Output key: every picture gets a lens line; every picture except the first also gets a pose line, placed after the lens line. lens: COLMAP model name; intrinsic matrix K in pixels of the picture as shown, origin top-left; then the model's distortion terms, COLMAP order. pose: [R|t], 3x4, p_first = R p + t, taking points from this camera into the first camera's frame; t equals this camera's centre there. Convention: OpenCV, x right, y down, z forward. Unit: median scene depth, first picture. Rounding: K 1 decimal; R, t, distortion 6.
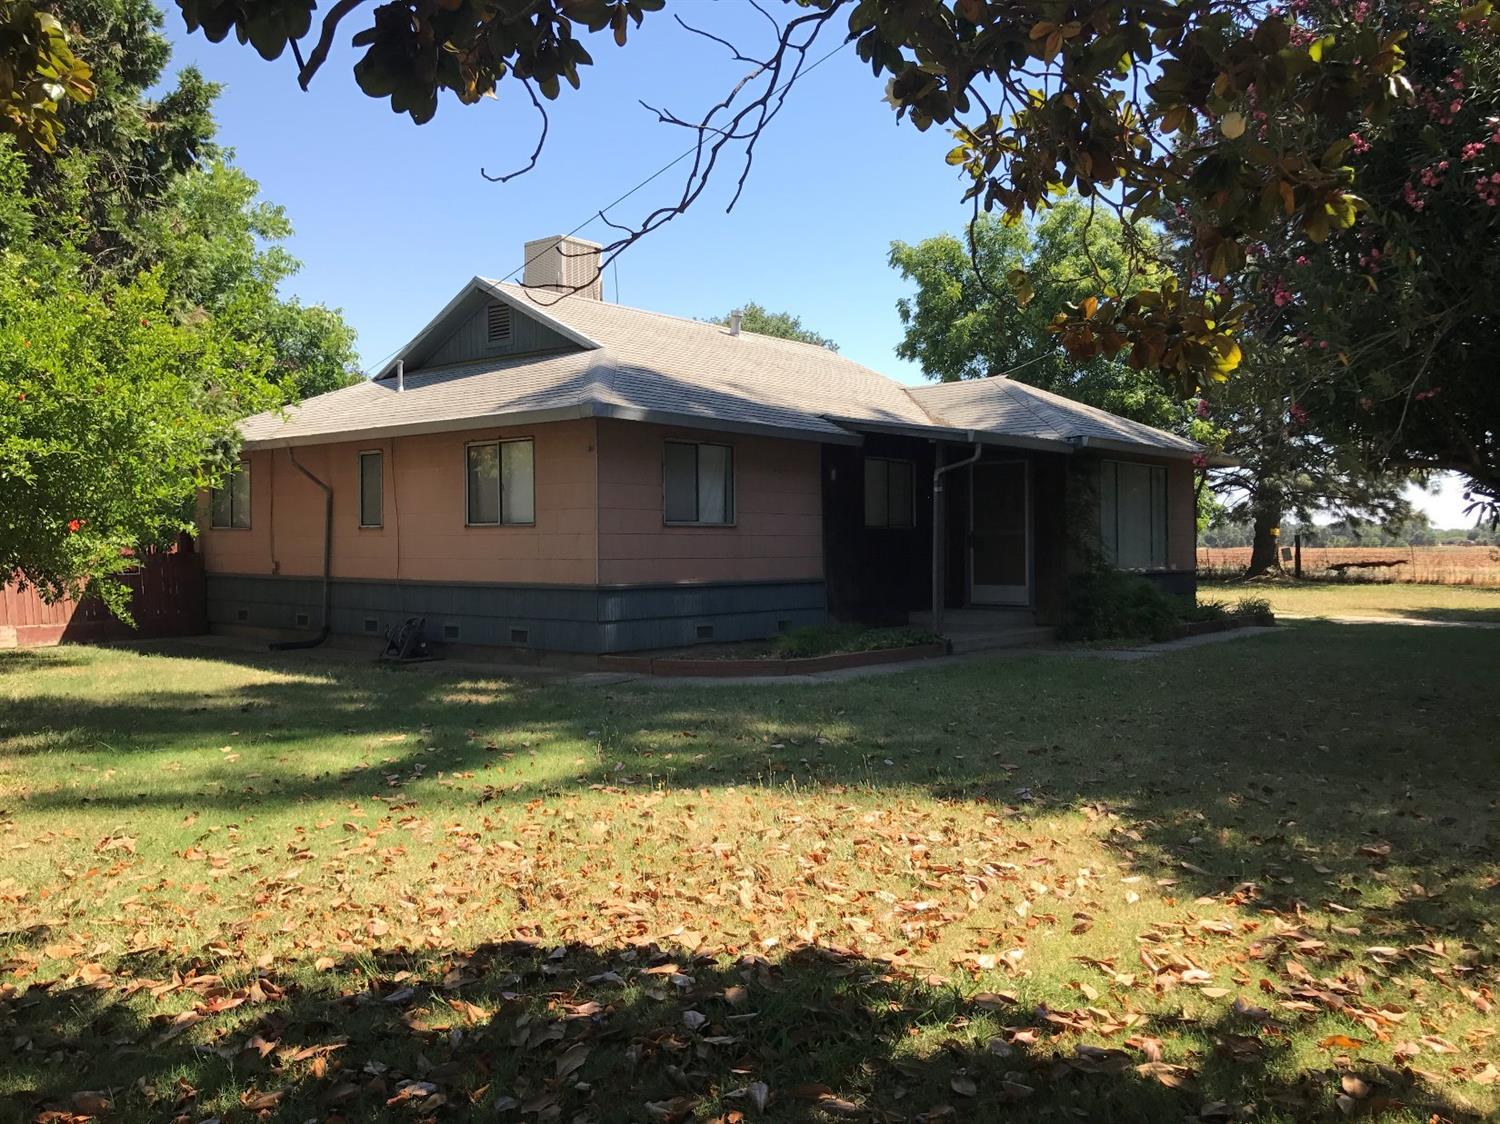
lens RADIAL K [[1413.4, 0, 750.0], [0, 1413.4, 562.0], [0, 0, 1]] dist [0.041306, -0.003329]
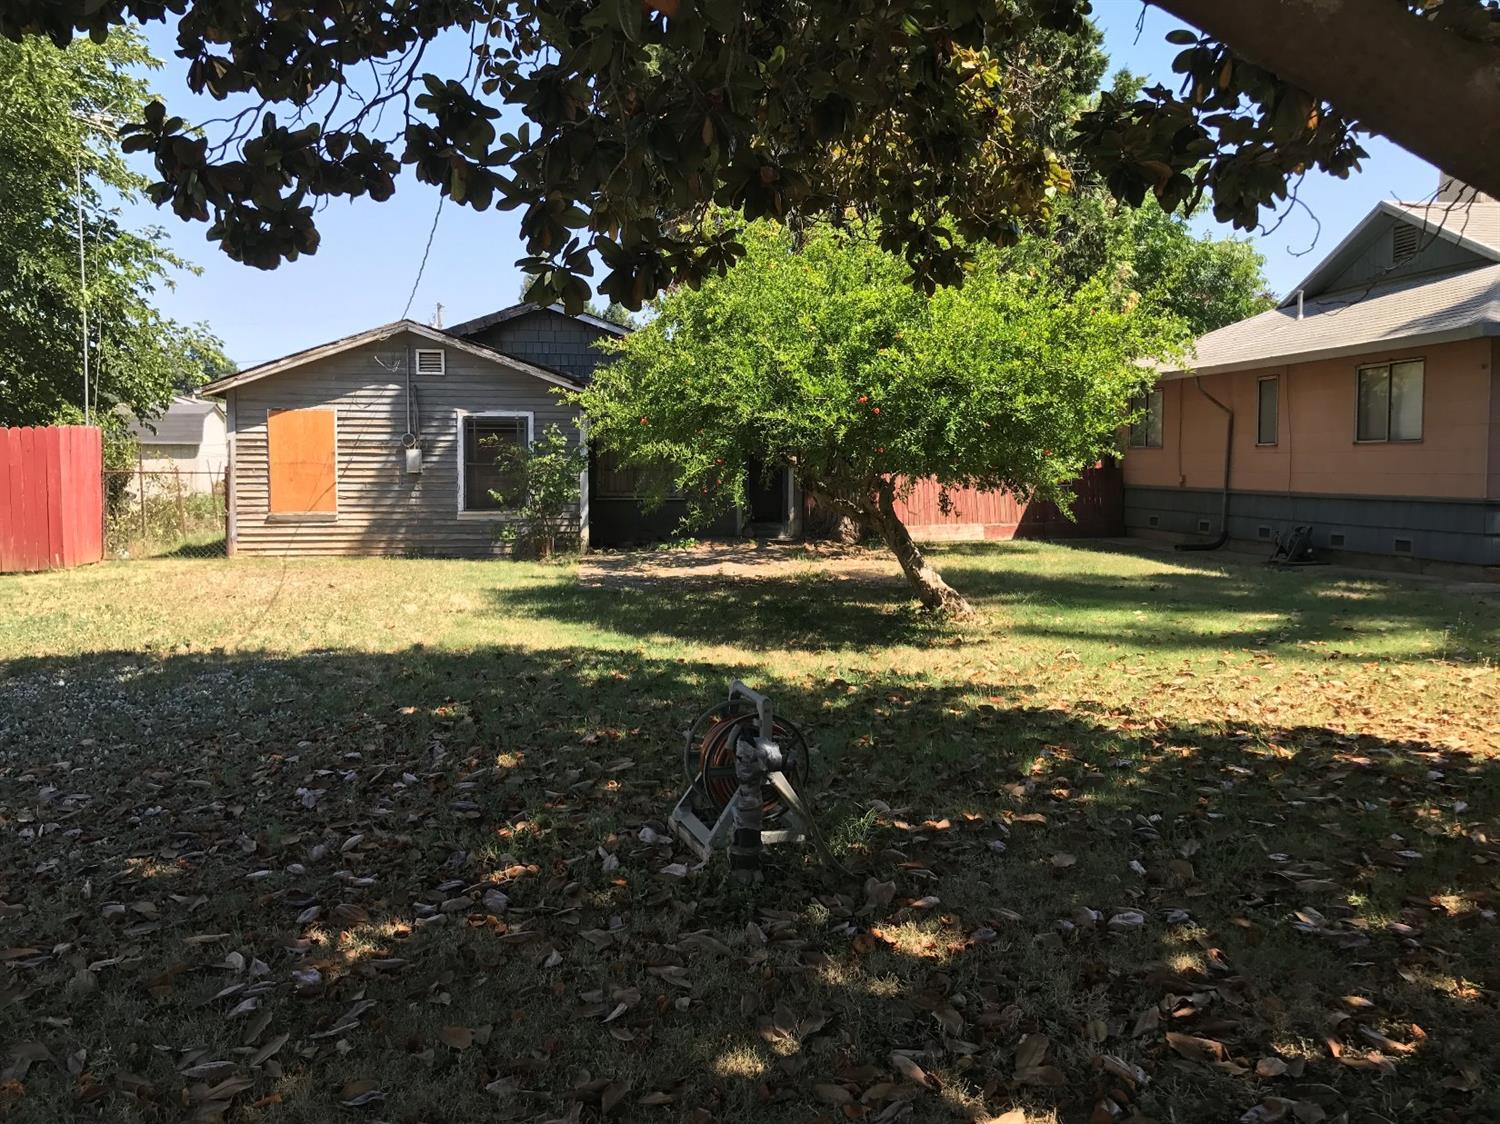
lens RADIAL K [[1261.3, 0, 750.0], [0, 1261.3, 562.0], [0, 0, 1]] dist [-0.064228, 0.056359]
pose [[0.793135, 0.046314, -0.607283, 0.050905], [-0.004556, 0.997528, 0.070126, 0.002386], [0.609029, -0.052853, 0.791385, -0.137852]]
